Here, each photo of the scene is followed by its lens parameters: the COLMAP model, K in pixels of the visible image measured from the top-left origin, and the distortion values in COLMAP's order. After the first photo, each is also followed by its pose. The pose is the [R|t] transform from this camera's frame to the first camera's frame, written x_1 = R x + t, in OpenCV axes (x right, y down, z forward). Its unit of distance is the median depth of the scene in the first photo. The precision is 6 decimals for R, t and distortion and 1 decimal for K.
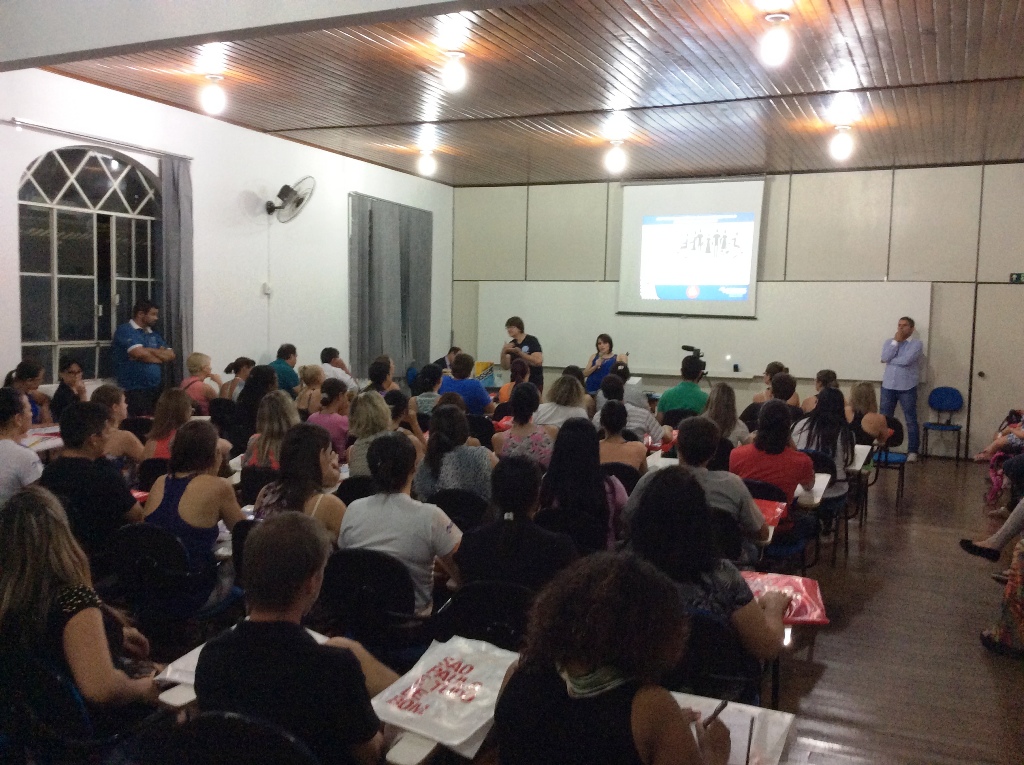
lens RADIAL K [[934.3, 0, 518.7], [0, 934.3, 378.0], [0, 0, 1]] dist [0.133961, -0.244273]
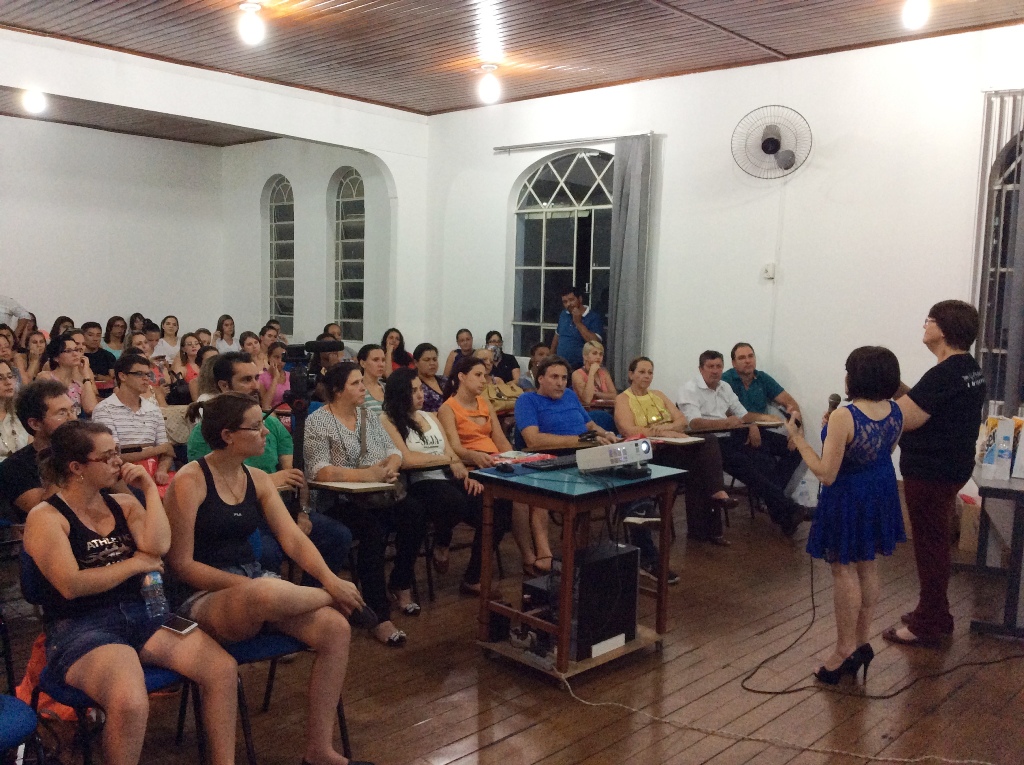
lens RADIAL K [[934.3, 0, 518.7], [0, 934.3, 378.0], [0, 0, 1]] dist [0.133961, -0.244273]
pose [[-0.321480, 0.059537, -0.945043, 0.664260], [-0.104017, 0.989761, 0.097738, -0.084345], [0.941186, 0.129721, -0.311996, 1.392402]]
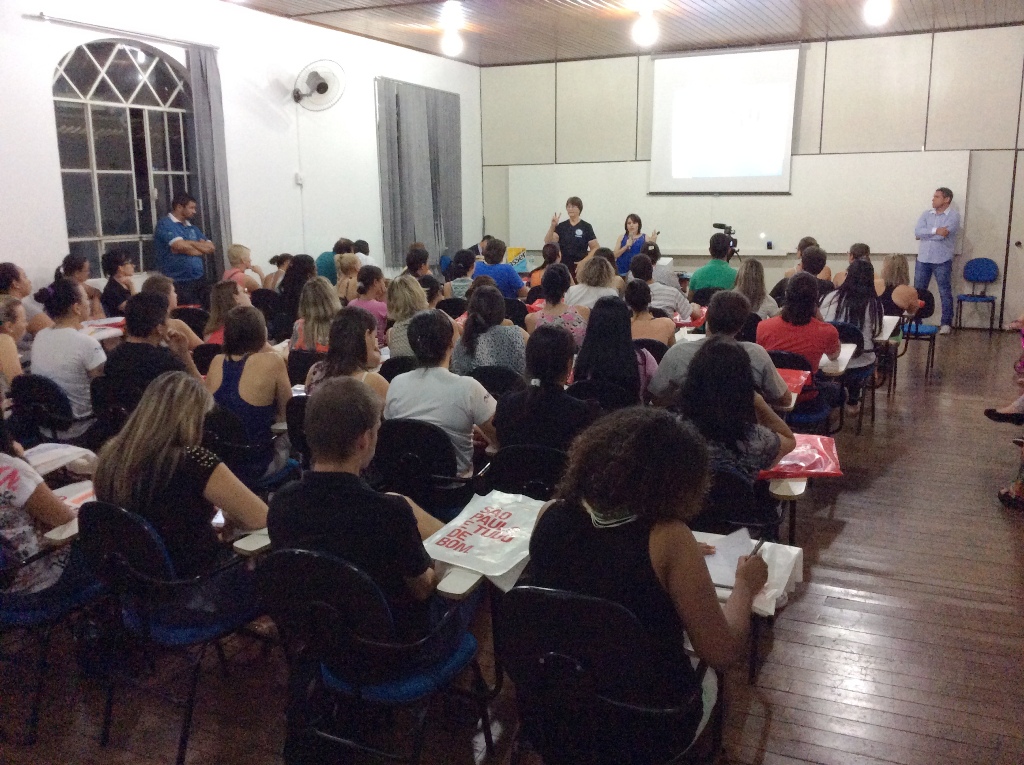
lens RADIAL K [[934.3, 0, 518.7], [0, 934.3, 378.0], [0, 0, 1]] dist [0.133961, -0.244273]
pose [[0.998987, -0.023178, -0.038574, 0.002108], [0.027589, 0.992621, 0.118076, 0.004618], [0.035553, -0.119021, 0.992255, -0.024041]]
